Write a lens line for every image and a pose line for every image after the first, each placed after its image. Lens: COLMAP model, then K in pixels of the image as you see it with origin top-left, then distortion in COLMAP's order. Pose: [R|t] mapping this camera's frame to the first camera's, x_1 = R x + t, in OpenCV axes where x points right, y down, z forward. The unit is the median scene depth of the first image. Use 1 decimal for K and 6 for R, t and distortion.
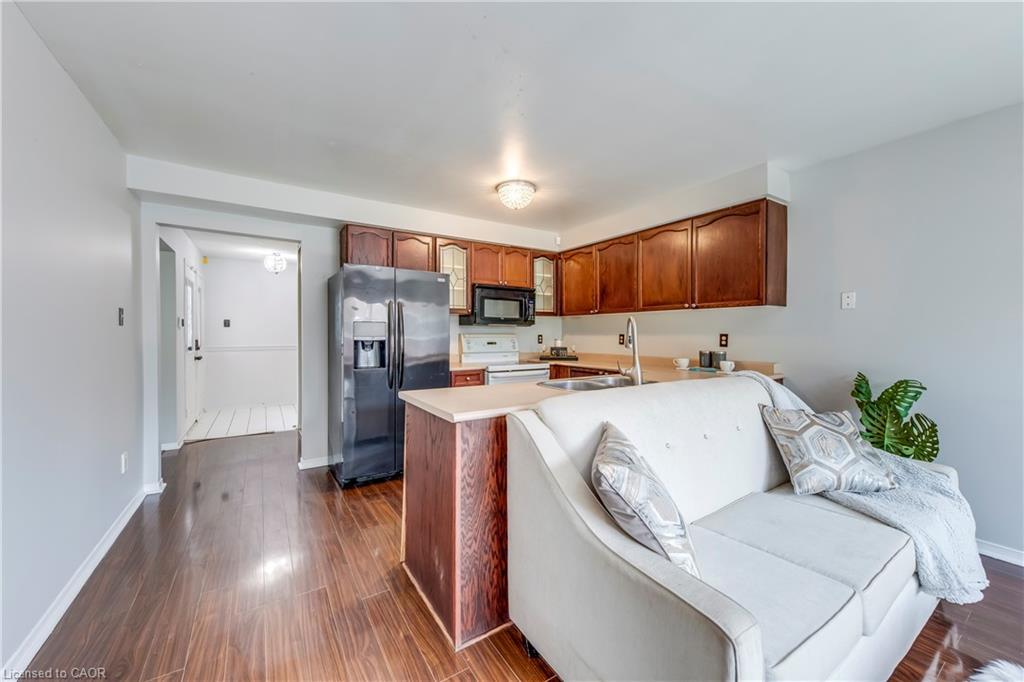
lens RADIAL K [[384.0, 0, 520.2], [0, 384.0, 332.4], [0, 0, 1]] dist [-0.001990, -0.000388]
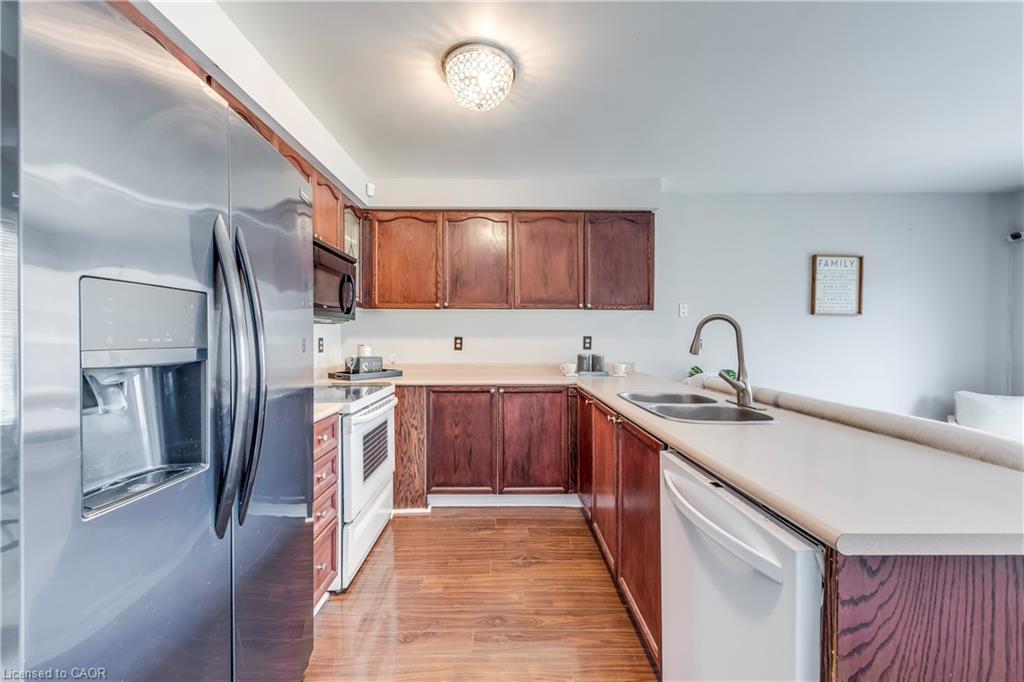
lens RADIAL K [[384.0, 0, 508.1], [0, 384.0, 339.9], [0, 0, 1]] dist [-0.001990, -0.000388]
pose [[0.547355, -0.006182, 0.836878, -0.336903], [-0.002244, 0.999958, 0.008854, 0.003869], [-0.836898, -0.006724, 0.547318, 0.505042]]
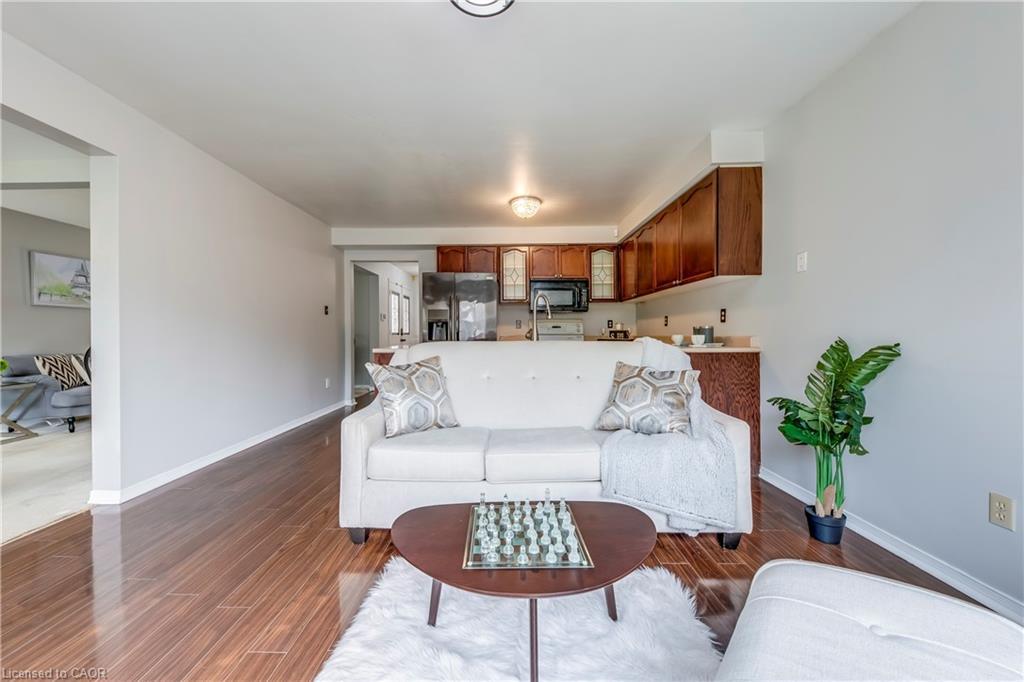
lens RADIAL K [[384.0, 0, 516.9], [0, 384.0, 332.7], [0, 0, 1]] dist [-0.001990, -0.000388]
pose [[0.830901, -0.007368, -0.556372, 0.511918], [0.007351, 0.999970, -0.002265, 0.049787], [0.556372, -0.002208, 0.830930, -0.071139]]
